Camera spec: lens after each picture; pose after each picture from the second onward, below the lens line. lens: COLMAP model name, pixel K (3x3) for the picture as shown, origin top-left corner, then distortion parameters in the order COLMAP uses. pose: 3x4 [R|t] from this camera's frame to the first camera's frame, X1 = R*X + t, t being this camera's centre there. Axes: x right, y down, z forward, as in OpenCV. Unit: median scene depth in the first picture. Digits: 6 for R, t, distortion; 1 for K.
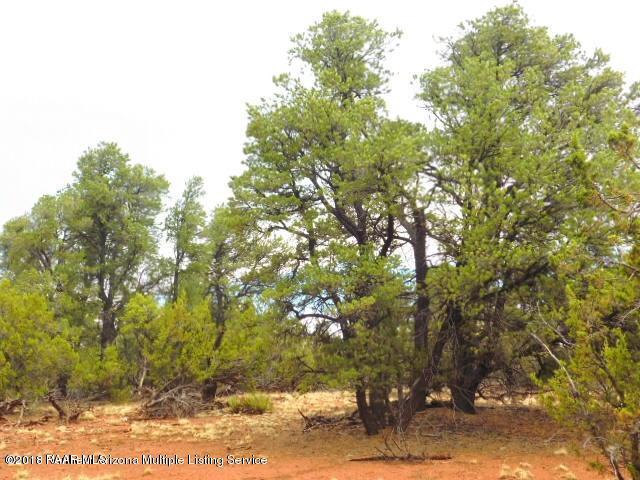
lens RADIAL K [[753.7, 0, 320.0], [0, 753.7, 240.0], [0, 0, 1]] dist [0.052510, 0.013041]
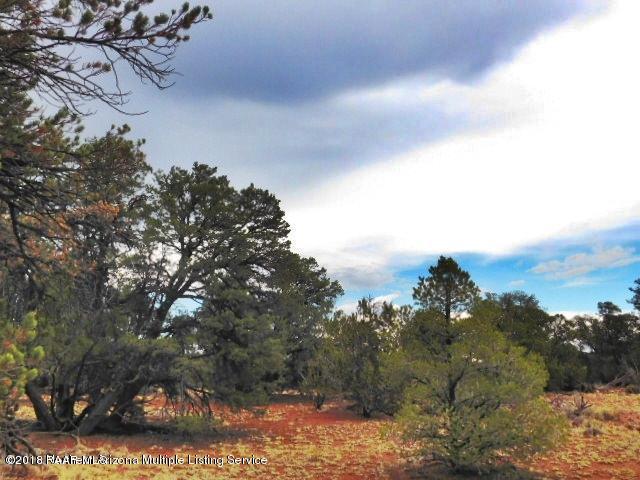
lens RADIAL K [[561.5, 0, 320.0], [0, 561.5, 240.0], [0, 0, 1]] dist [-0.000043, 0.005886]
pose [[0.934709, 0.120998, 0.334183, -0.388440], [-0.096980, 0.991414, -0.087710, -0.177426], [-0.341927, 0.049575, 0.938418, -1.050568]]
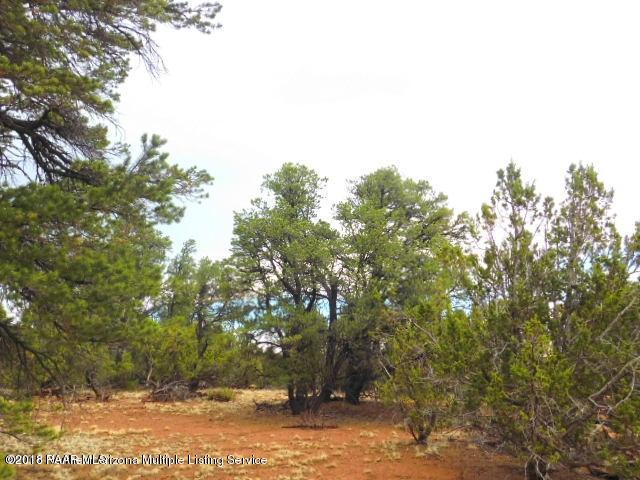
lens RADIAL K [[561.5, 0, 320.0], [0, 561.5, 240.0], [0, 0, 1]] dist [-0.000043, 0.005886]
pose [[0.994459, 0.064497, 0.083017, -0.006481], [-0.058868, 0.995909, -0.068557, -0.043530], [-0.087099, 0.063290, 0.994187, -0.245282]]
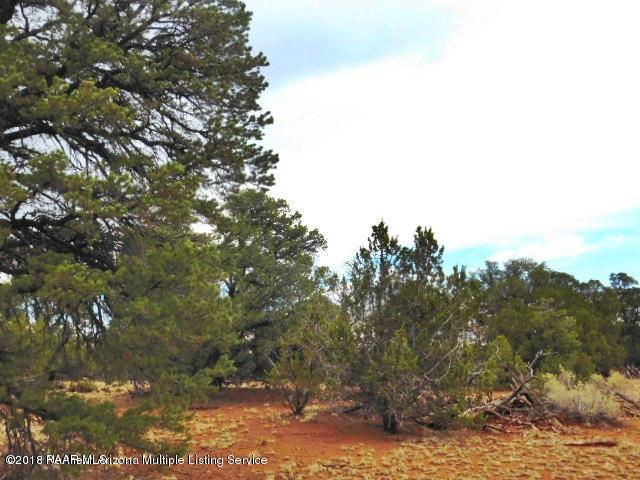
lens RADIAL K [[561.5, 0, 320.0], [0, 561.5, 240.0], [0, 0, 1]] dist [-0.000043, 0.005886]
pose [[0.909786, 0.113642, 0.399219, -0.186389], [-0.091020, 0.993003, -0.075242, -0.069674], [-0.404976, 0.032117, 0.913763, -0.433771]]
